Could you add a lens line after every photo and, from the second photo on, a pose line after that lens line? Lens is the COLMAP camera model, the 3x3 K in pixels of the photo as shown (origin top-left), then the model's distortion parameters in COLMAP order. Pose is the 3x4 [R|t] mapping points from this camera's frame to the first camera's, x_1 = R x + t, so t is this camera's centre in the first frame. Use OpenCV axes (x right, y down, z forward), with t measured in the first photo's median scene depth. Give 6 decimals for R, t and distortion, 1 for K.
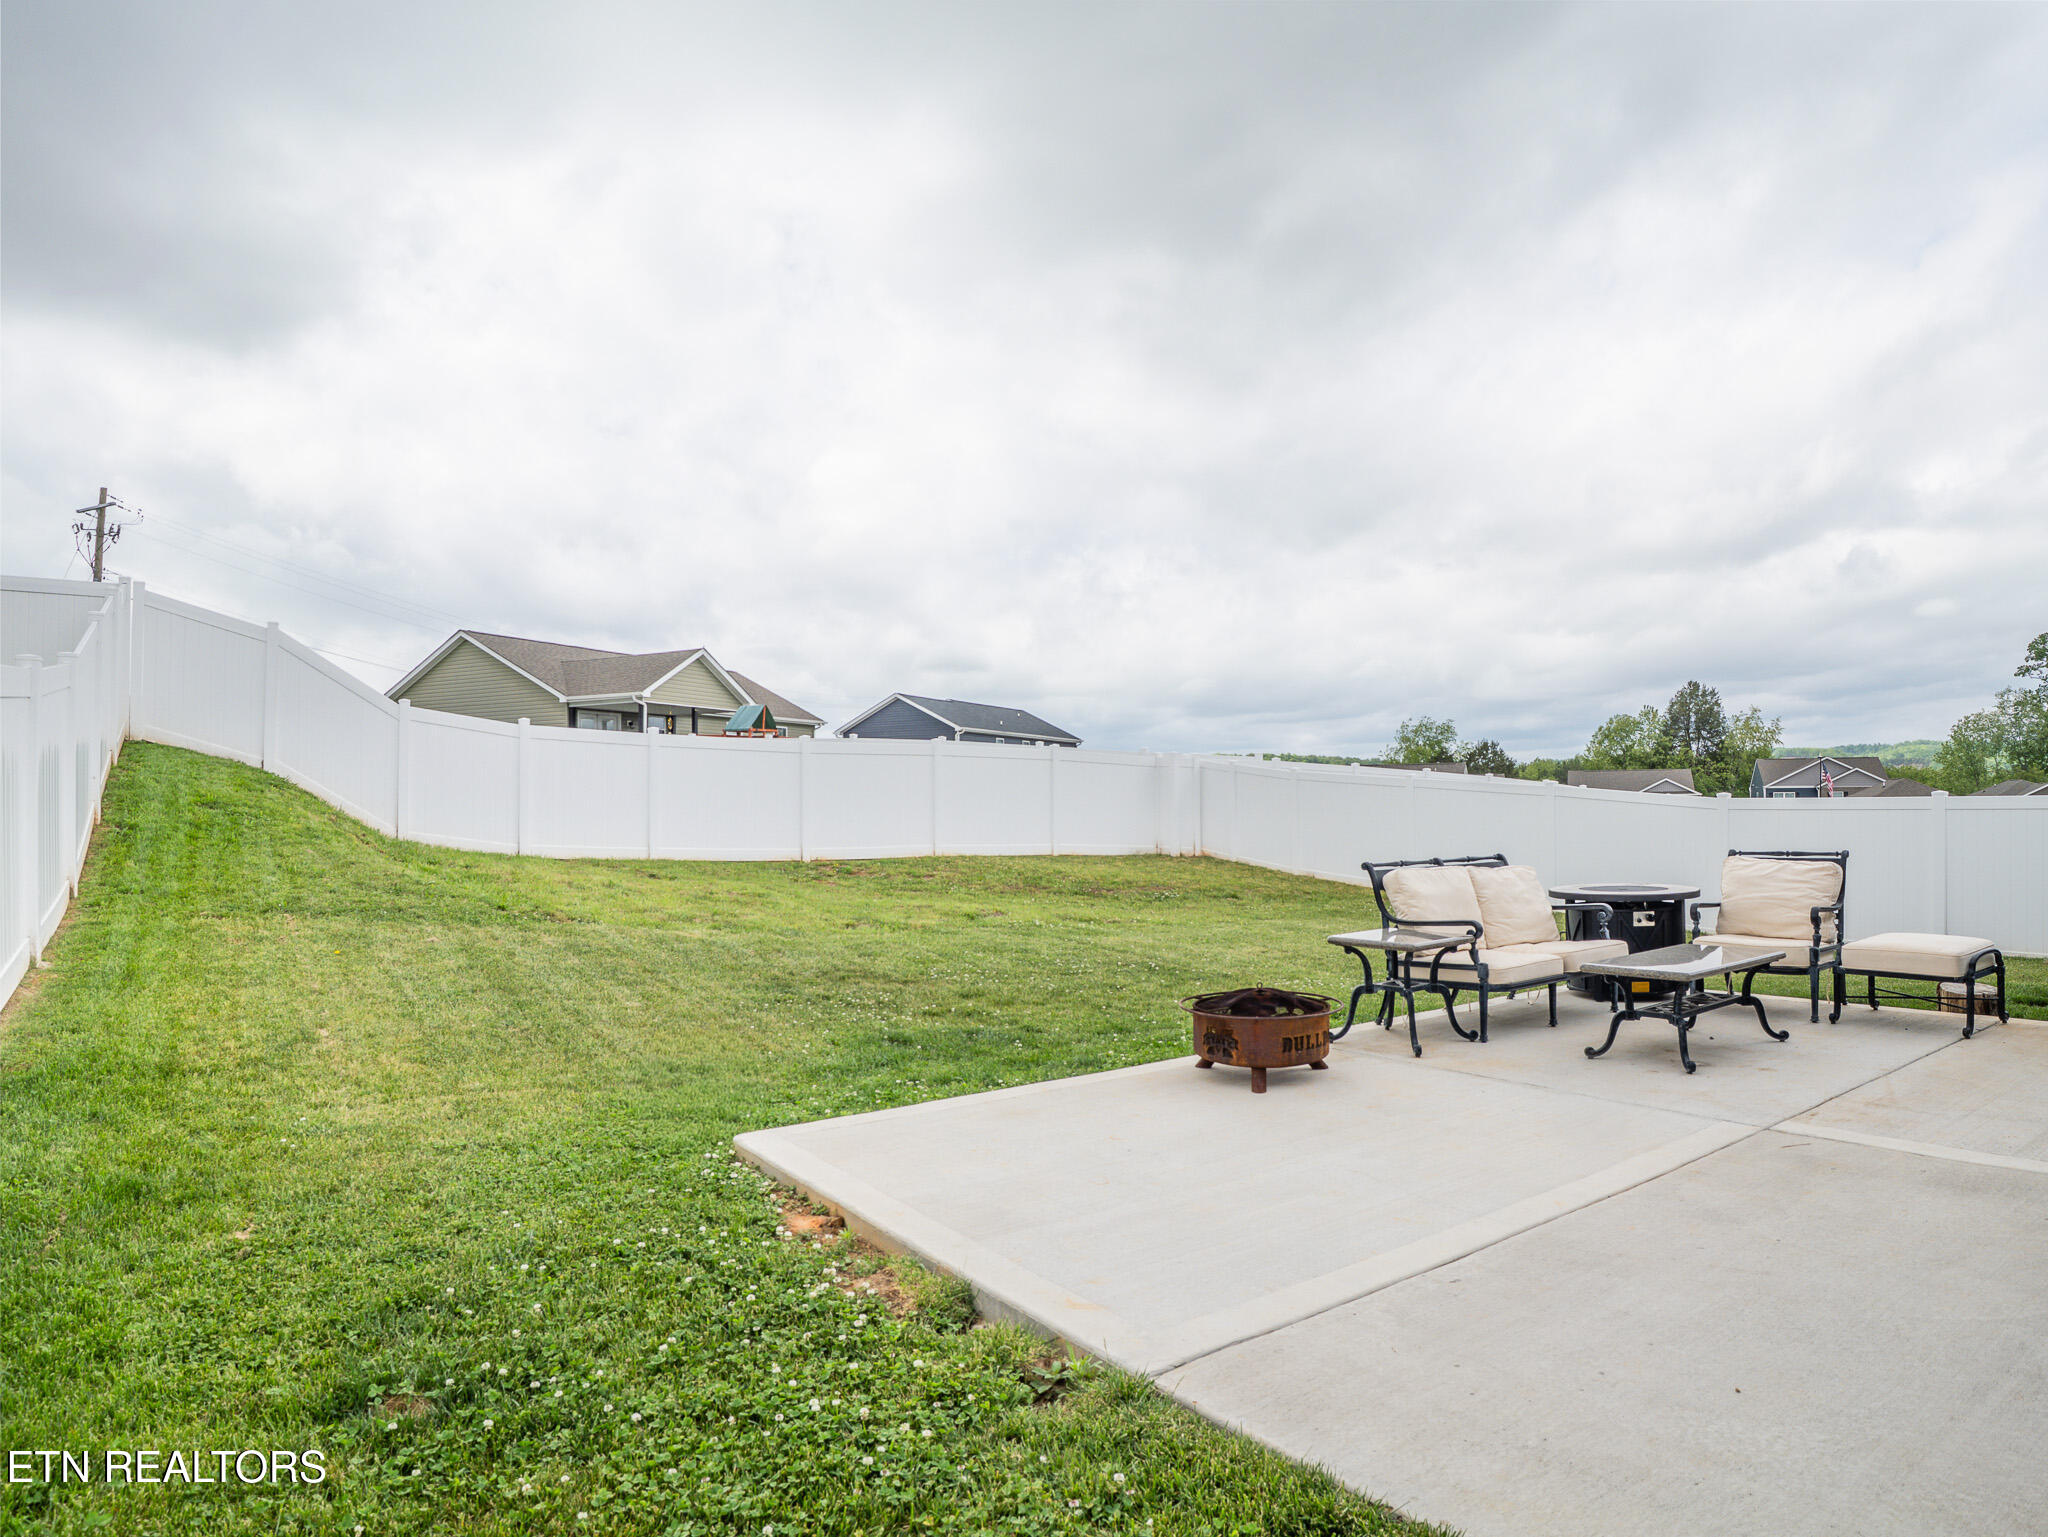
lens RADIAL K [[1232.9, 0, 1024.0], [0, 1232.9, 768.5], [0, 0, 1]] dist [-0.113599, 0.032403]
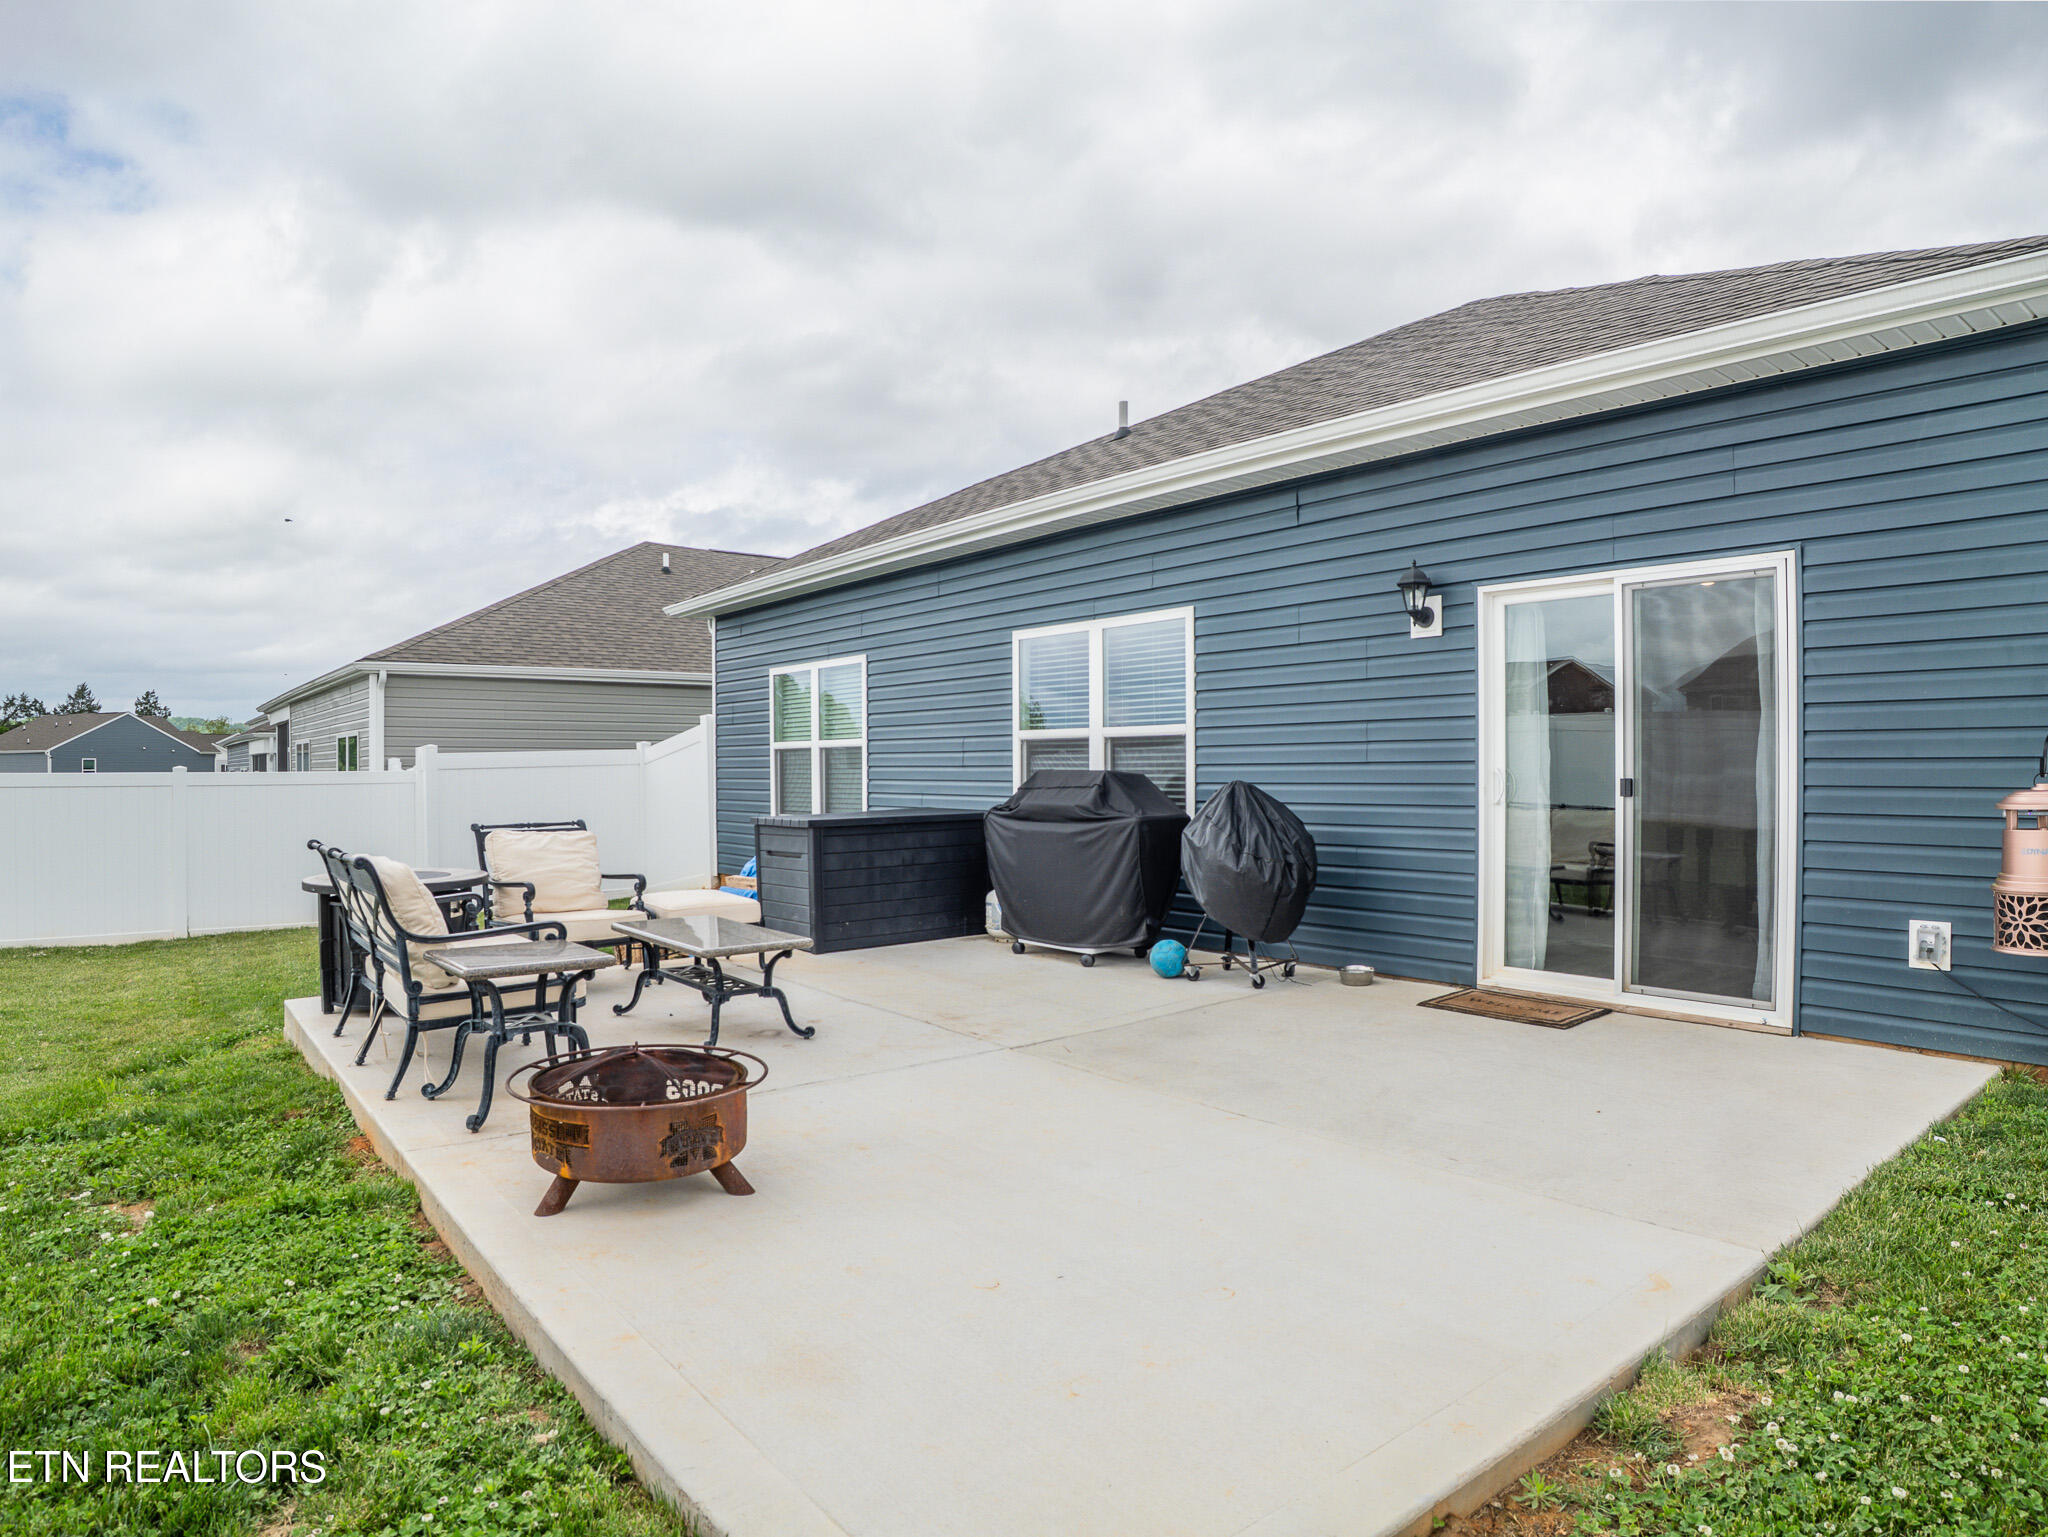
lens RADIAL K [[1224.7, 0, 1016.5], [0, 1224.7, 776.5], [0, 0, 1]] dist [-0.113517, 0.030798]
pose [[-0.043308, 0.001795, 0.999060, -0.155810], [-0.027450, 0.999619, -0.002986, 0.009932], [-0.998685, -0.027553, -0.043242, 0.272435]]
